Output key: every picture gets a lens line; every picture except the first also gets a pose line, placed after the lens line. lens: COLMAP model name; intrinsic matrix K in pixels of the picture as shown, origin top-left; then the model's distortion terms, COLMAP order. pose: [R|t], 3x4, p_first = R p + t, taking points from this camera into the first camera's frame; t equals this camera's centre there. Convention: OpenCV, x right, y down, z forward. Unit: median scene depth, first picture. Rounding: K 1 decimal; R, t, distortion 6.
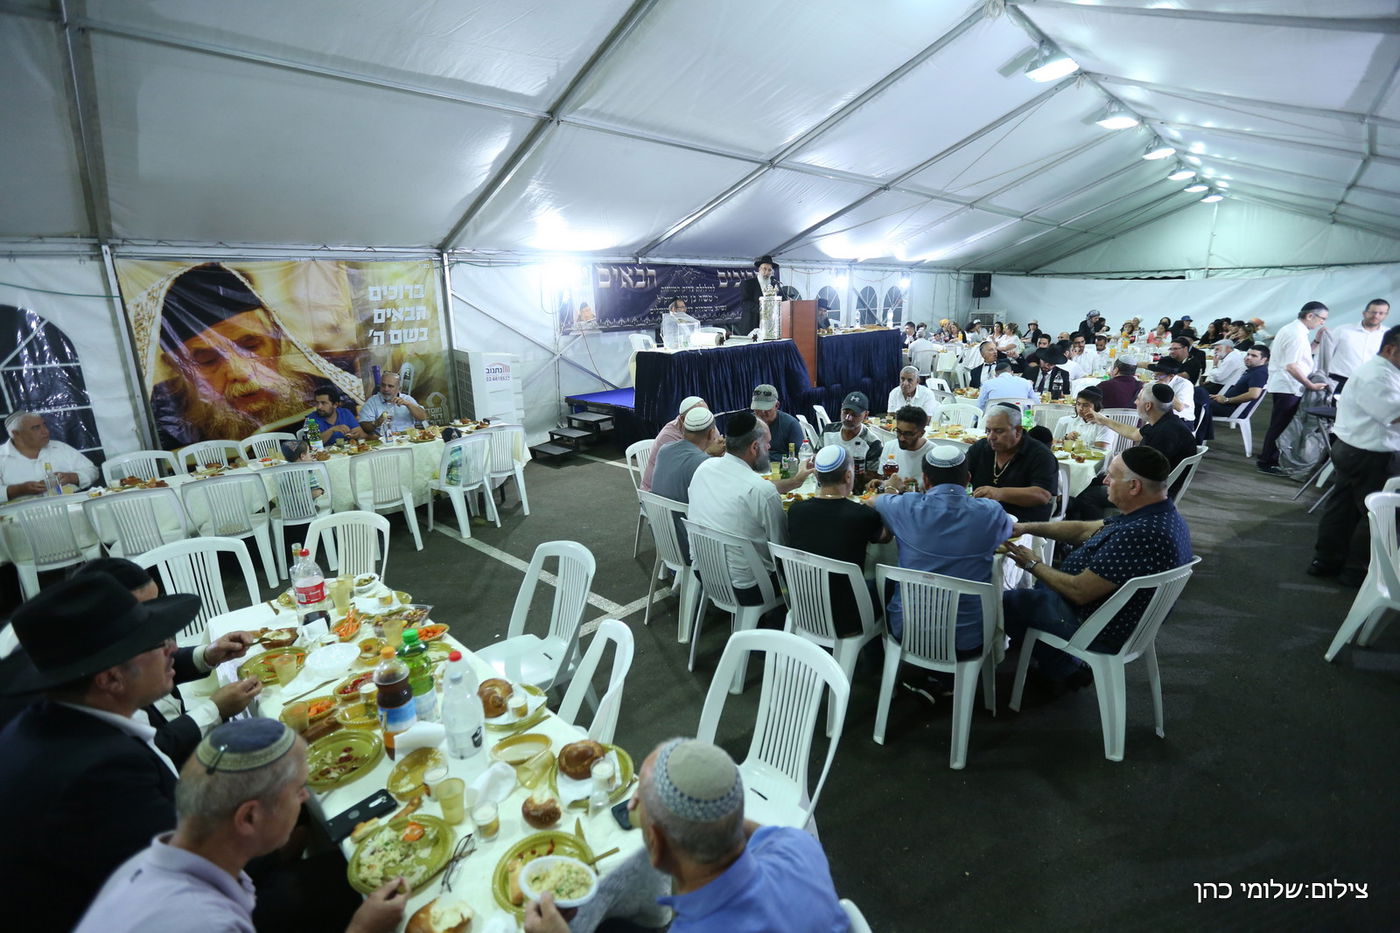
lens RADIAL K [[633.3, 0, 700.0], [0, 633.3, 466.5], [0, 0, 1]] dist [-0.048356, 0.018123]
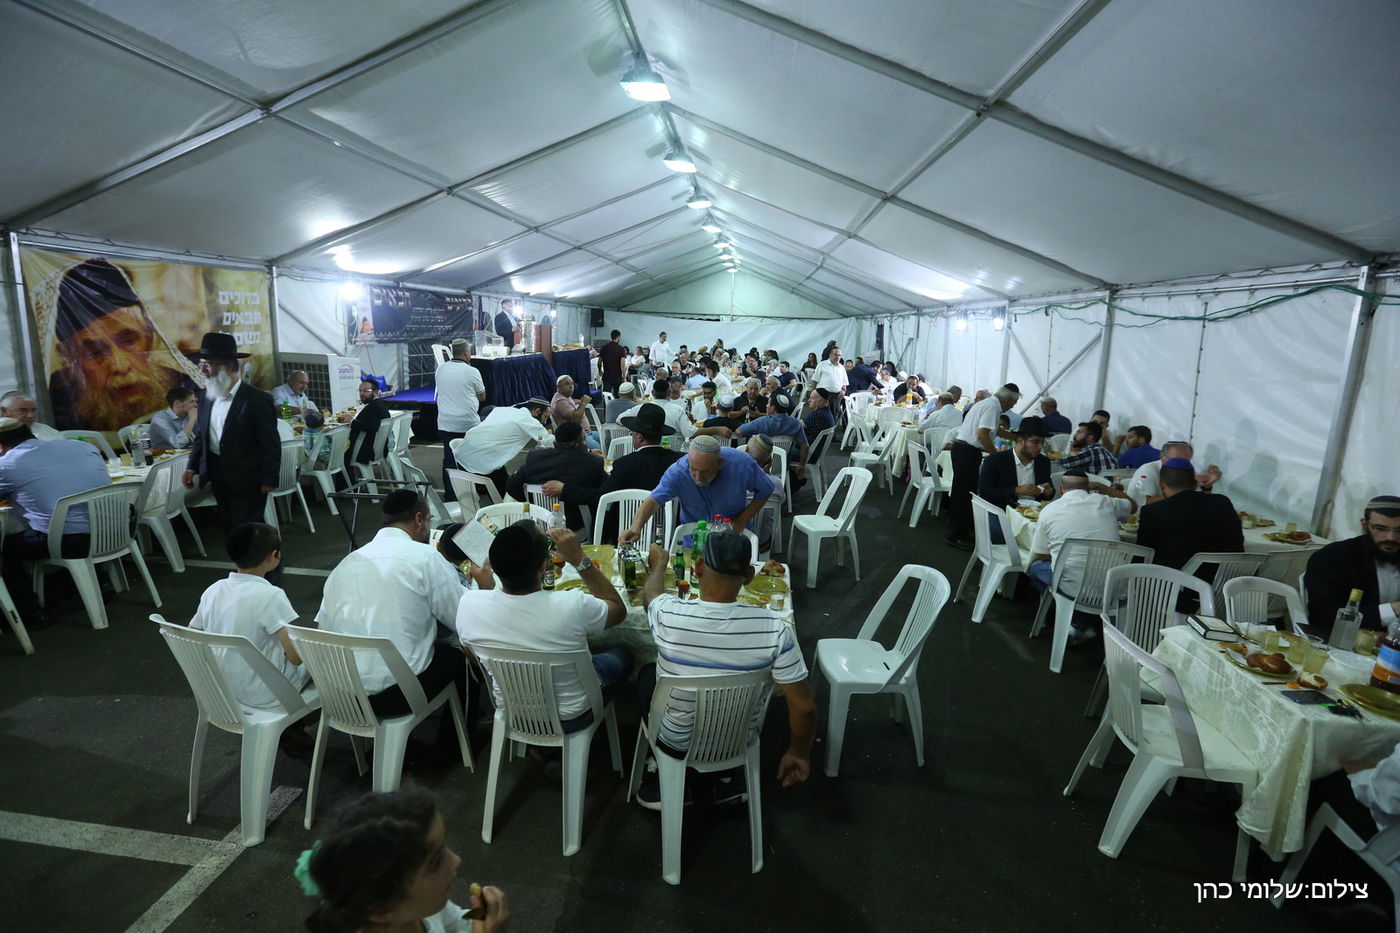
lens RADIAL K [[633.3, 0, 700.0], [0, 633.3, 466.5], [0, 0, 1]] dist [-0.048356, 0.018123]
pose [[0.779825, -0.081201, 0.620709, -0.546639], [0.106078, 0.994353, -0.003189, 0.102610], [-0.616945, 0.068330, 0.784034, -0.324904]]
